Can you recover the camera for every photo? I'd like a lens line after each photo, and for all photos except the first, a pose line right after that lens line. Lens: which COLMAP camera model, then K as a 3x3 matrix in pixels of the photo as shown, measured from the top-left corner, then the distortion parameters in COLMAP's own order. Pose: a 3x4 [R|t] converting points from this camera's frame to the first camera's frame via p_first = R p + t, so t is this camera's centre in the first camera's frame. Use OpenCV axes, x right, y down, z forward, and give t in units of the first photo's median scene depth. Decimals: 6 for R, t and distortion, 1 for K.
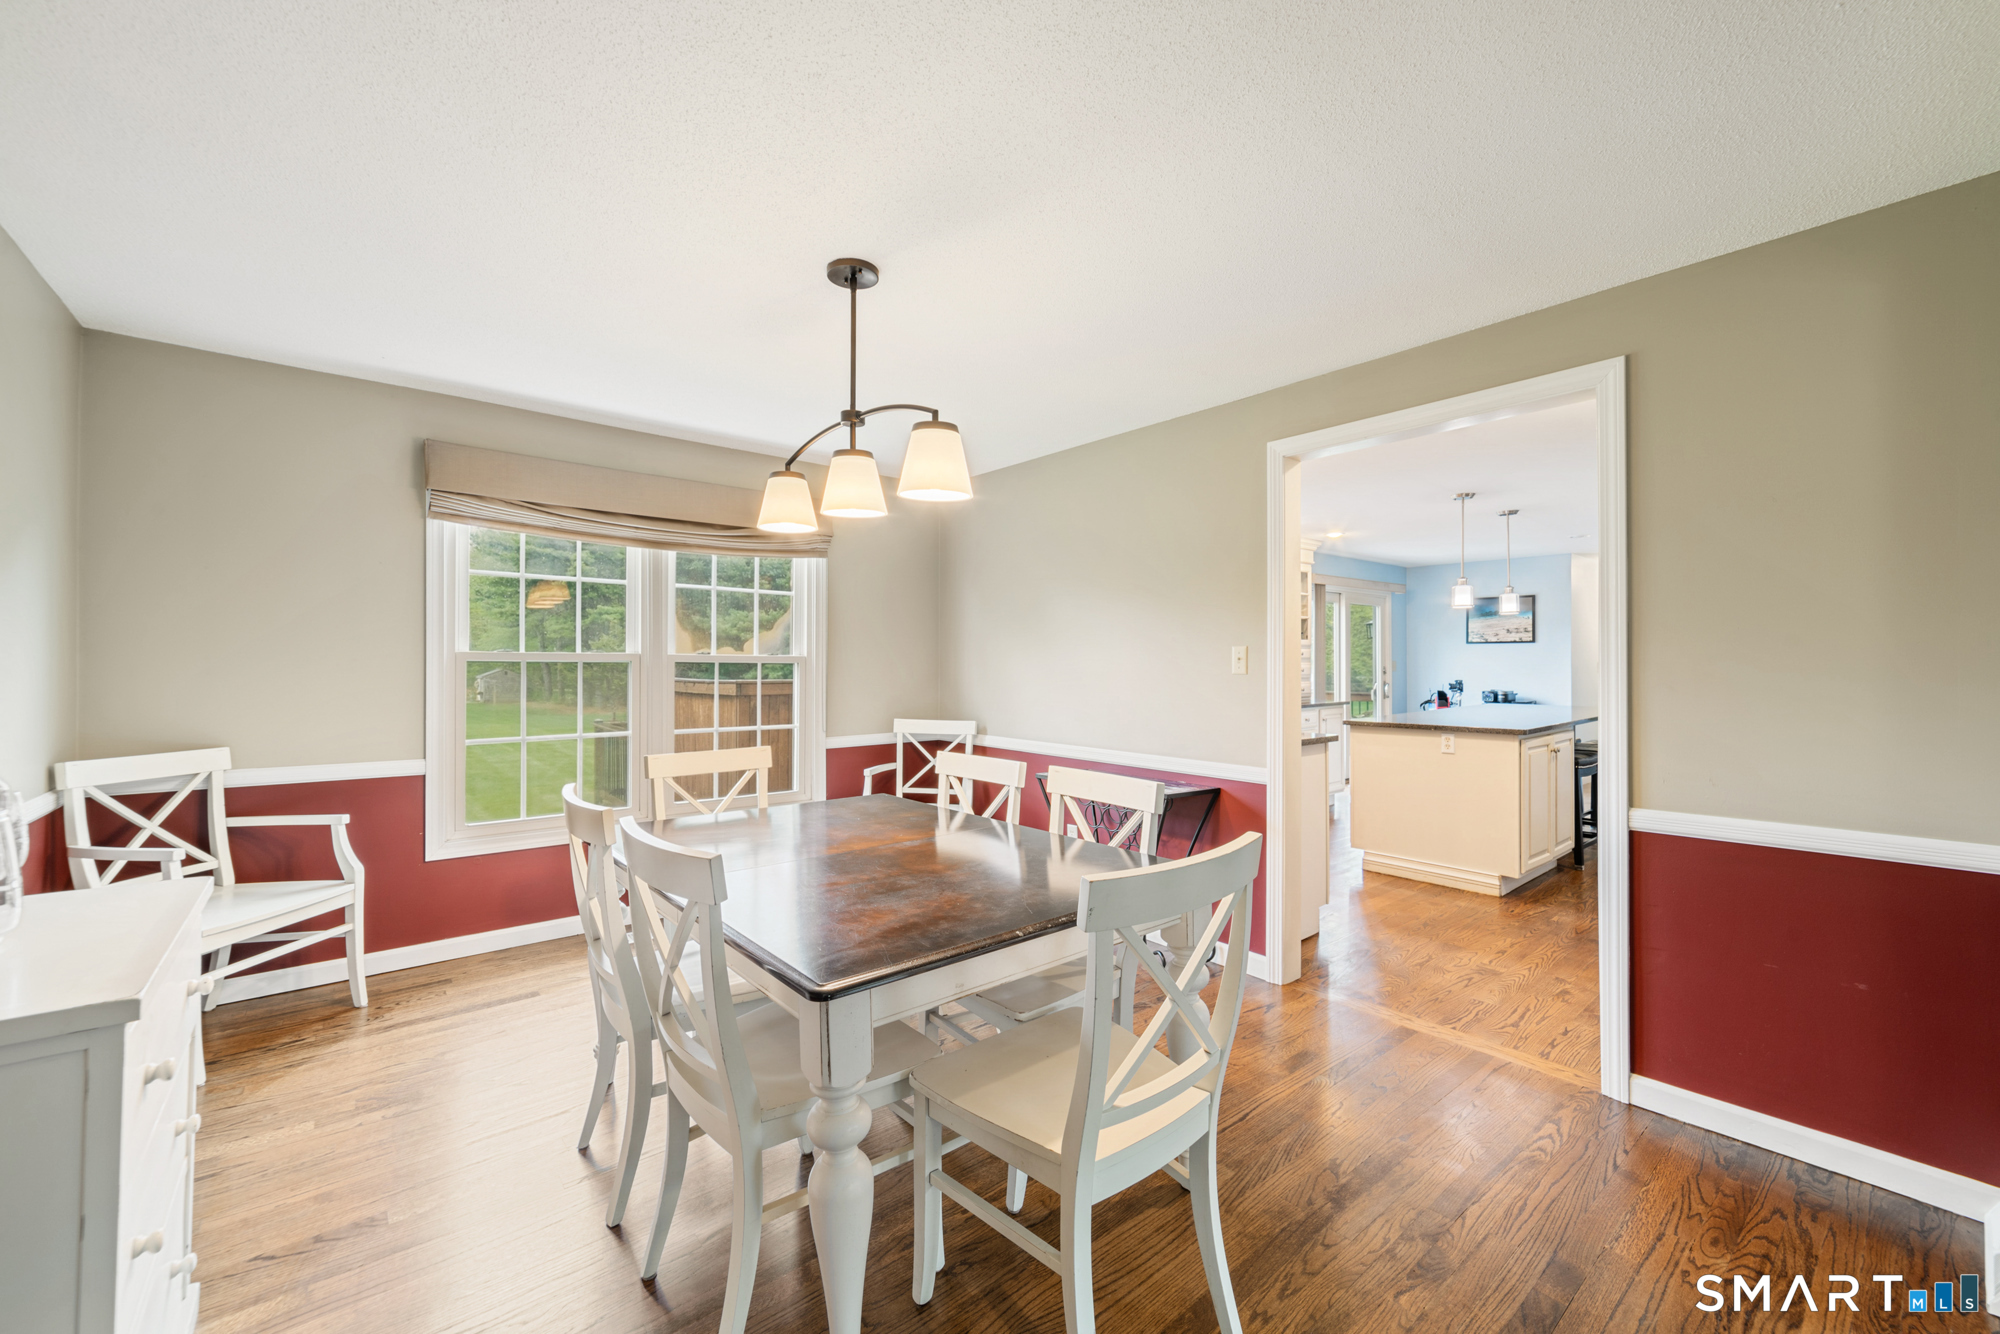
lens RADIAL K [[789.1, 0, 1001.9], [0, 789.1, 662.3], [0, 0, 1]] dist [-0.004176, 0.001600]
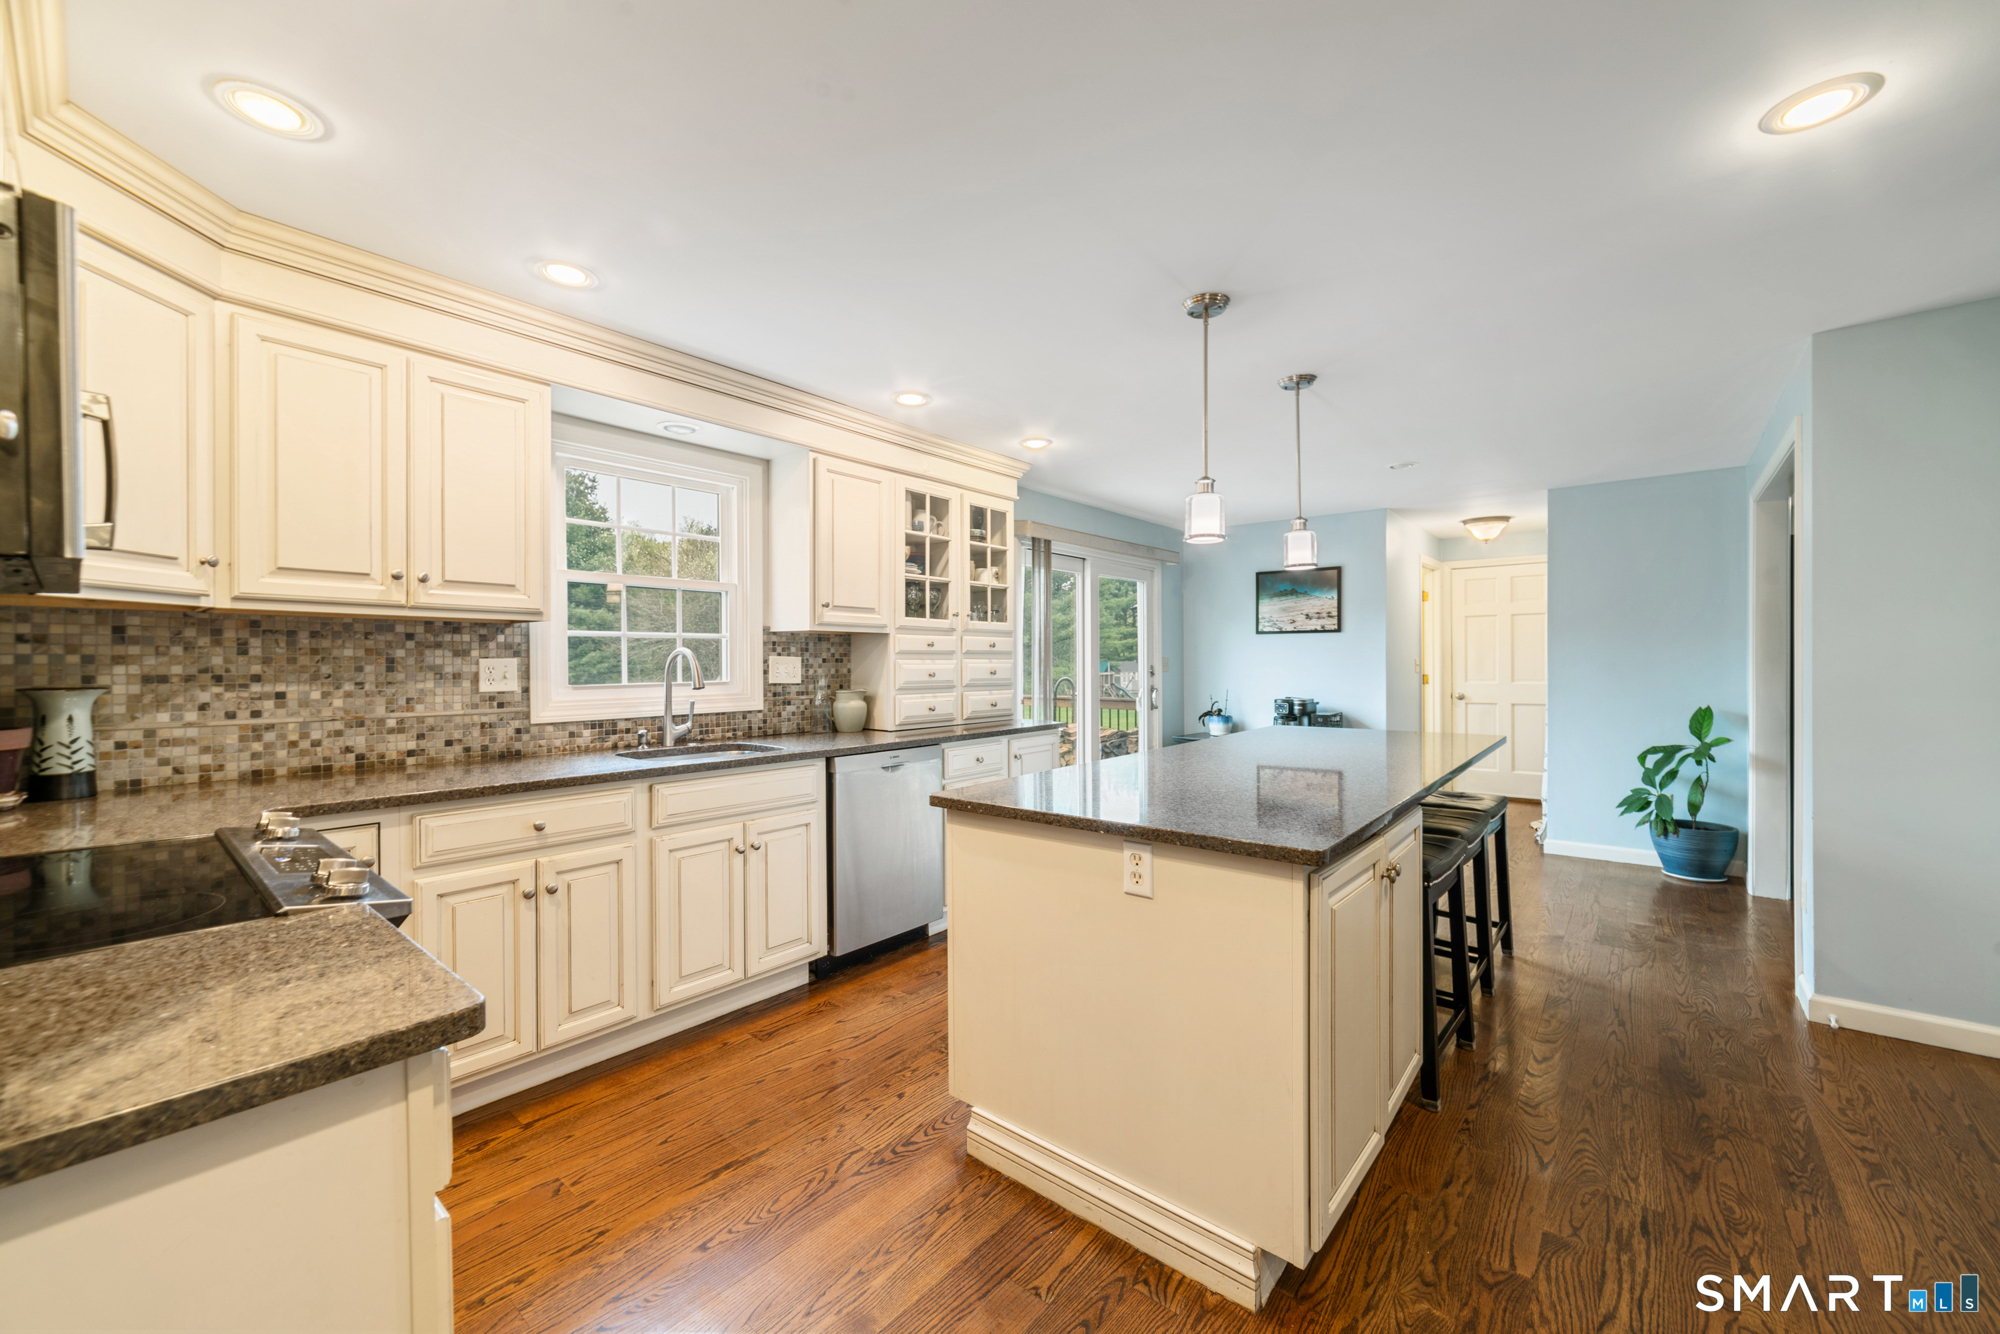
lens RADIAL K [[789.1, 0, 995.1], [0, 789.1, 666.4], [0, 0, 1]] dist [-0.004176, 0.001600]
pose [[0.983105, -0.002608, 0.183022, 0.482149], [0.001197, 0.999969, 0.007820, 0.001706], [-0.183037, -0.007469, 0.983078, 0.718974]]
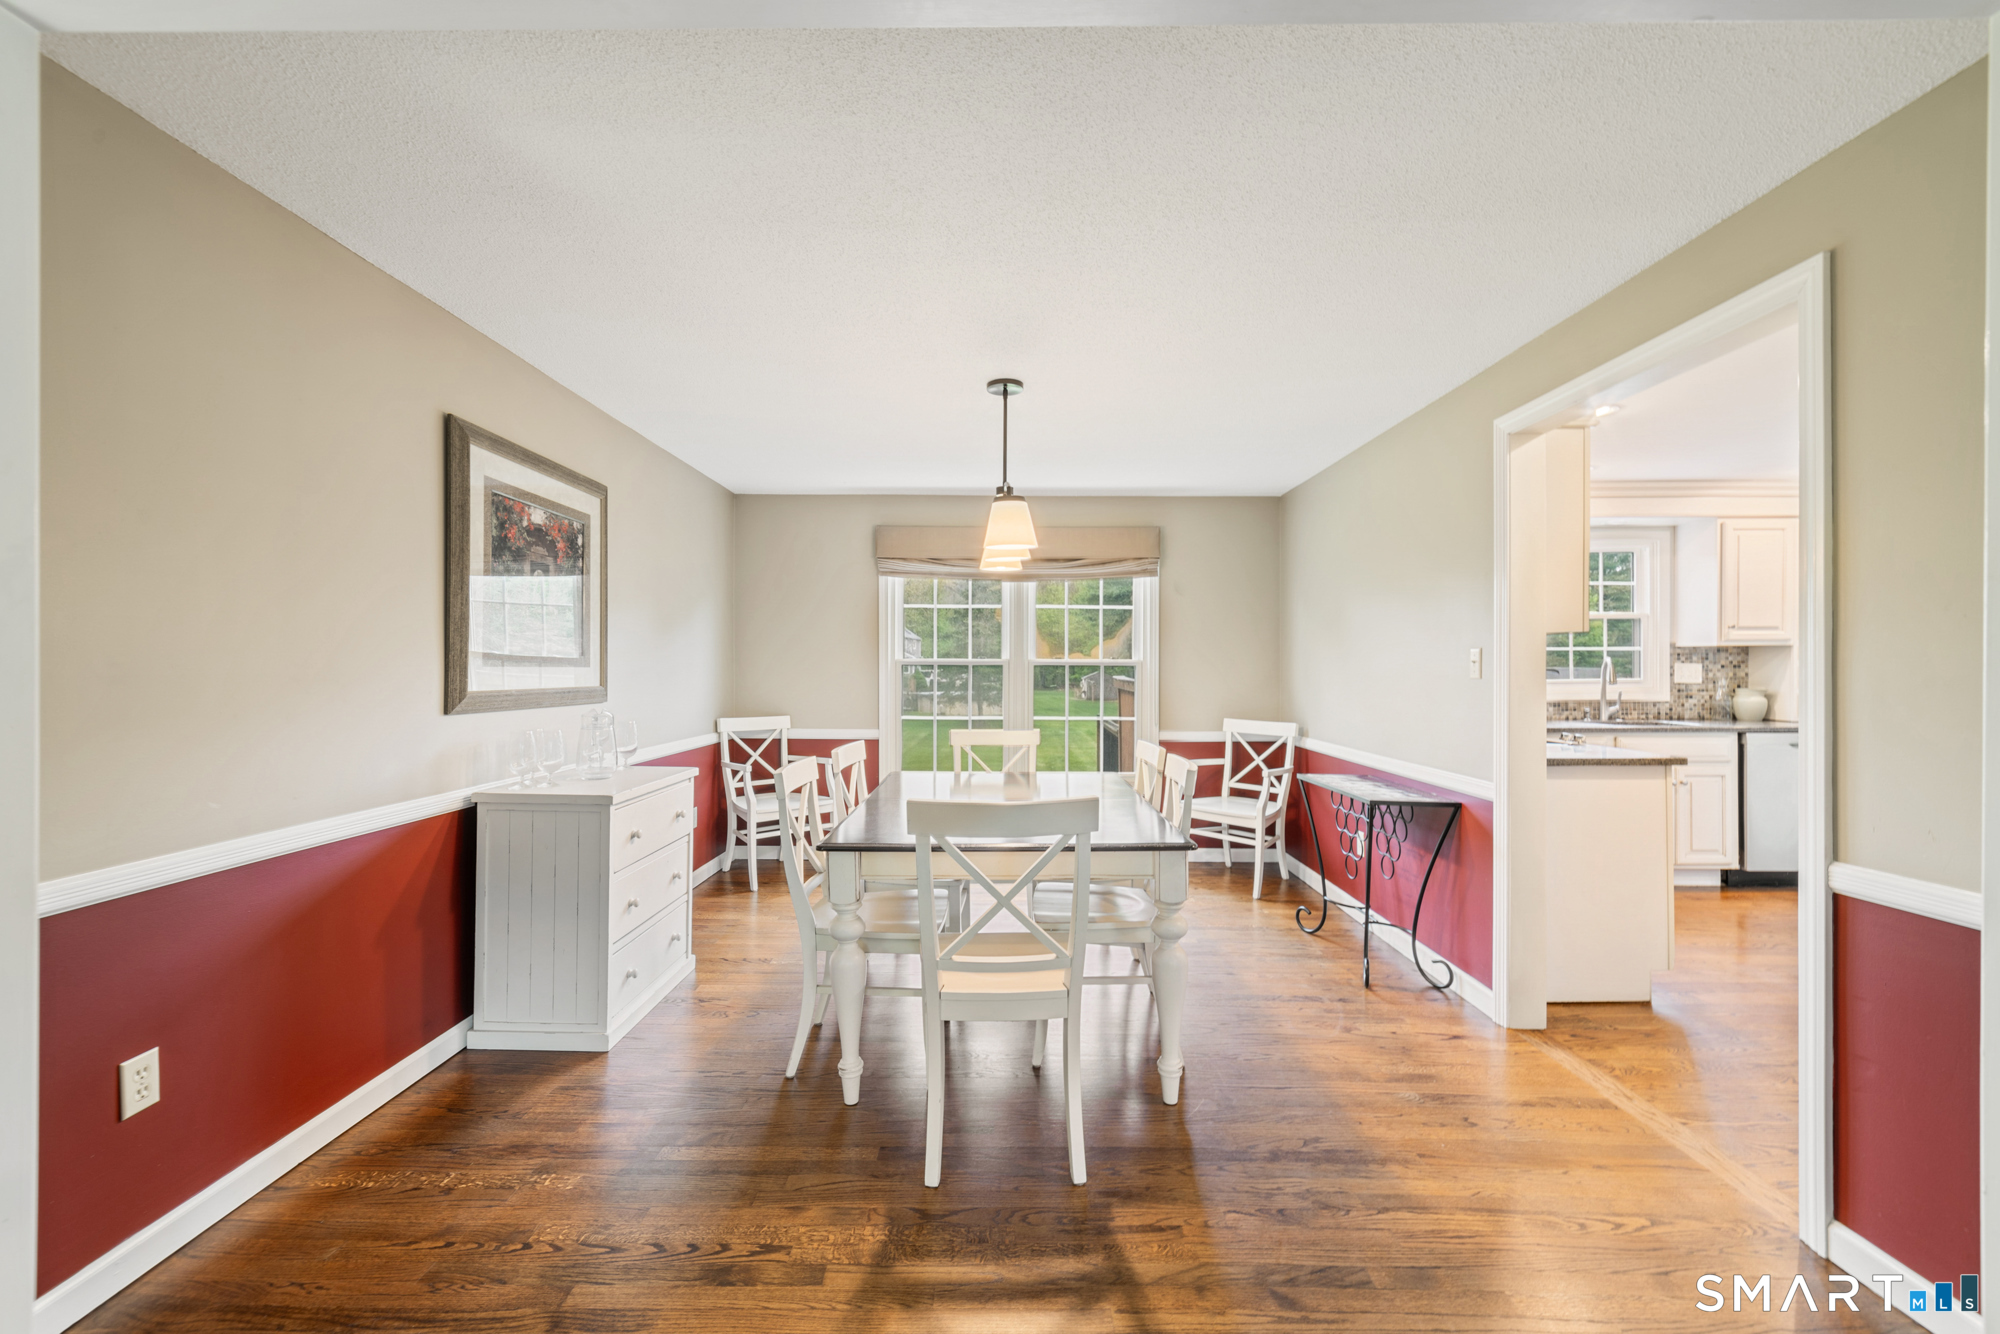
lens RADIAL K [[789.1, 0, 989.9], [0, 789.1, 668.0], [0, 0, 1]] dist [-0.004176, 0.001600]
pose [[0.761361, -0.001207, -0.648328, 0.375775], [0.002331, 0.999997, 0.000875, 0.000572], [0.648325, -0.002177, 0.761361, -0.042269]]
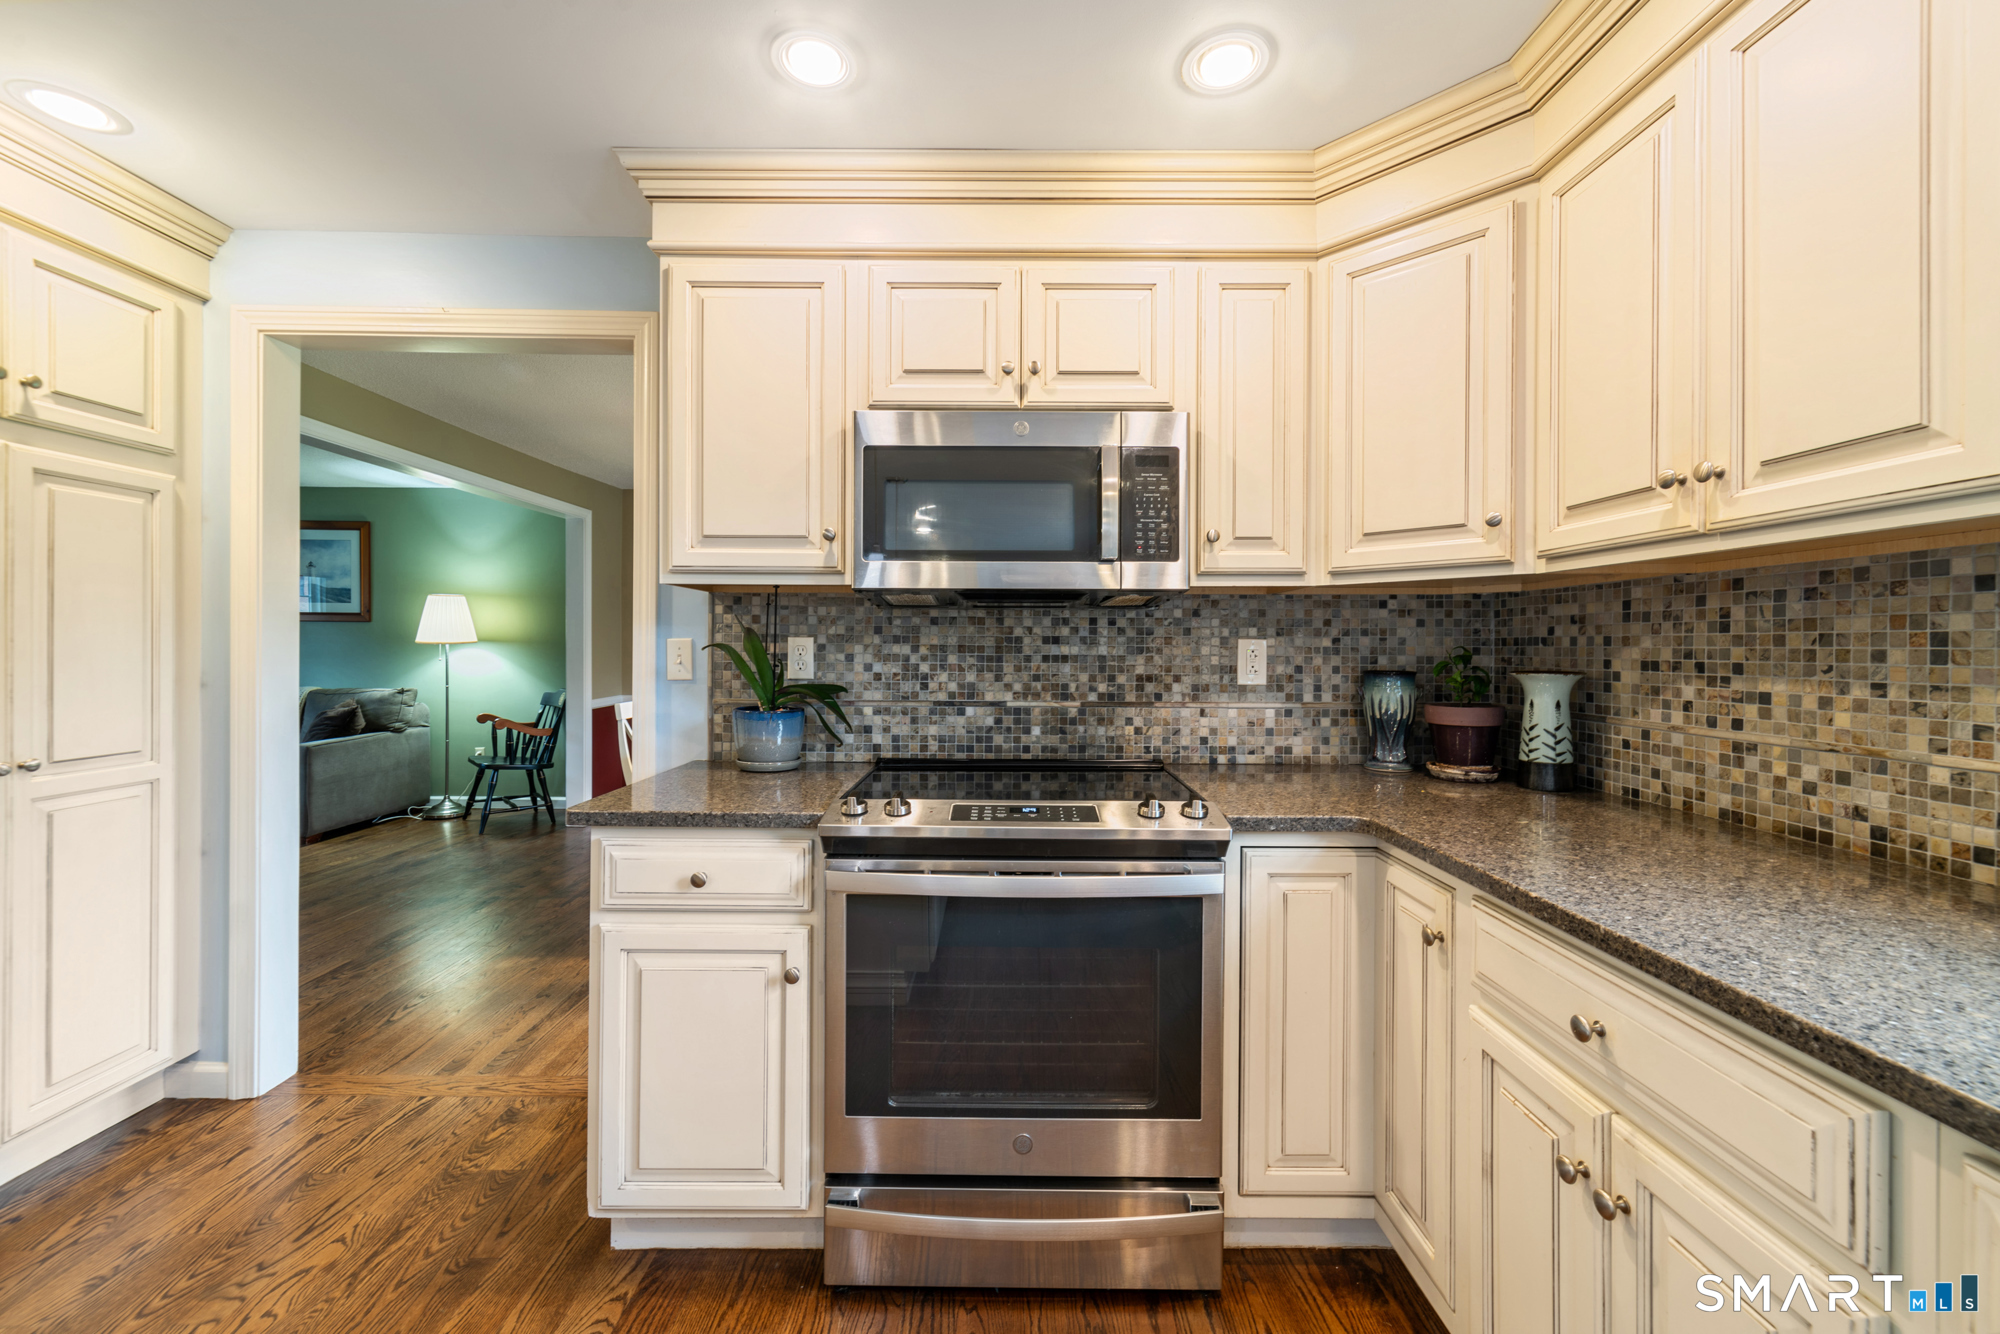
lens RADIAL K [[789.1, 0, 1006.1], [0, 789.1, 655.3], [0, 0, 1]] dist [-0.004176, 0.001600]
pose [[-0.635114, 0.006761, -0.772389, 0.579061], [0.000558, 0.999965, 0.008294, 0.005589], [0.772419, 0.004837, -0.635095, 1.521386]]
